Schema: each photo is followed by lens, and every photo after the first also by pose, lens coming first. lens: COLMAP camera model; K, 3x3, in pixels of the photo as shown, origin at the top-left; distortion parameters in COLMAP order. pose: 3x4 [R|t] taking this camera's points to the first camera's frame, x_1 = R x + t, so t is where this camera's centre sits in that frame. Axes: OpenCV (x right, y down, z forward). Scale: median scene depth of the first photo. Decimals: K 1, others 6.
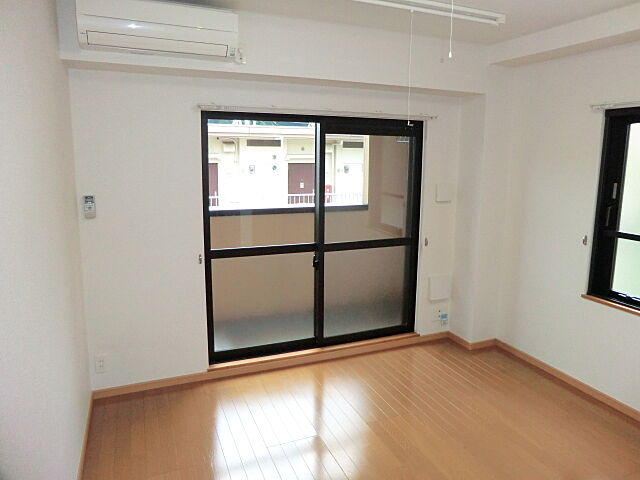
lens RADIAL K [[454.5, 0, 329.0], [0, 454.5, 224.2], [0, 0, 1]] dist [-0.041180, 0.004140]
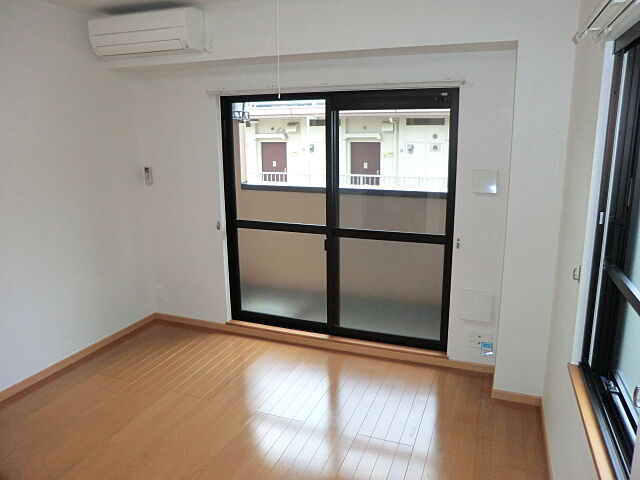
lens RADIAL K [[473.5, 0, 323.5], [0, 473.5, 220.2], [0, 0, 1]] dist [-0.039581, 0.000416]
pose [[0.719384, 0.109740, -0.685889, 0.624314], [-0.091958, 0.993796, 0.062555, -0.030383], [0.688498, 0.018072, 0.725013, 0.259687]]
